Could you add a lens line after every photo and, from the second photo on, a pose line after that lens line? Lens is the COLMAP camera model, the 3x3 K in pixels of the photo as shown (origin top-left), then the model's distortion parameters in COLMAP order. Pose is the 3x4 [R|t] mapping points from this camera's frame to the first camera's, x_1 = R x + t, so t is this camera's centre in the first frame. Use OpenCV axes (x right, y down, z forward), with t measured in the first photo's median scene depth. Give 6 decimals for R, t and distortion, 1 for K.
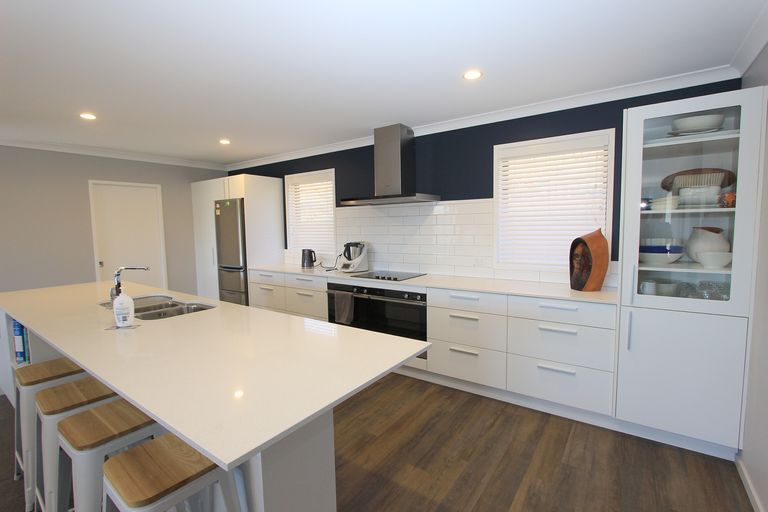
lens RADIAL K [[358.0, 0, 390.5], [0, 358.0, 260.4], [0, 0, 1]] dist [-0.014371, 0.001204]
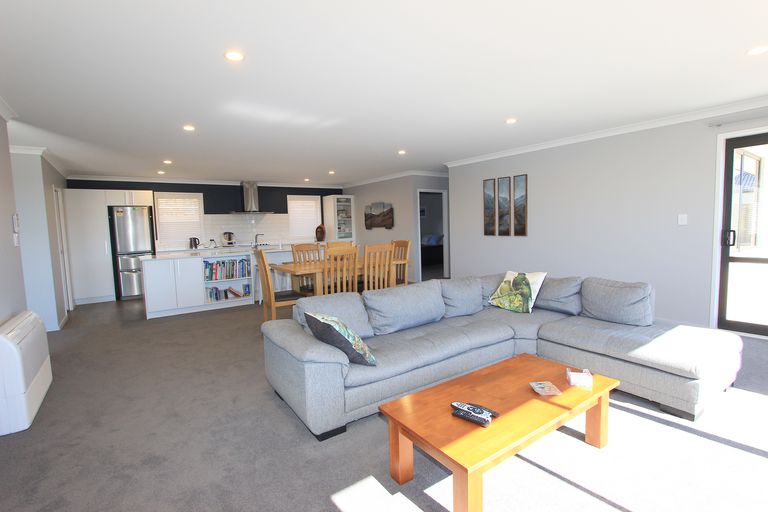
lens RADIAL K [[358.0, 0, 386.8], [0, 358.0, 253.4], [0, 0, 1]] dist [-0.014371, 0.001204]
pose [[0.338236, -0.074633, 0.938097, -2.011649], [0.105568, 0.993567, 0.040983, 0.099570], [-0.935121, 0.085171, 0.343939, -0.644338]]
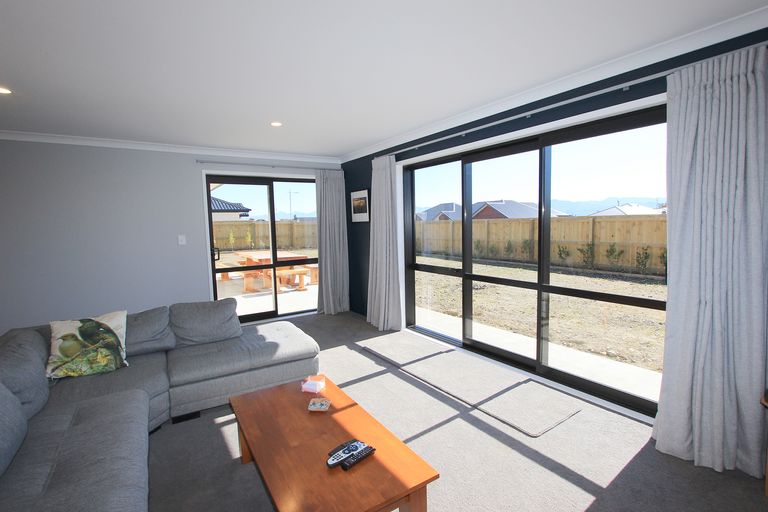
lens RADIAL K [[358.0, 0, 385.8], [0, 358.0, 264.3], [0, 0, 1]] dist [-0.014371, 0.001204]
pose [[-0.935425, -0.016286, 0.353150, -1.689935], [0.050495, 0.982541, 0.179063, 0.021378], [-0.349901, 0.185332, -0.918271, -0.148403]]
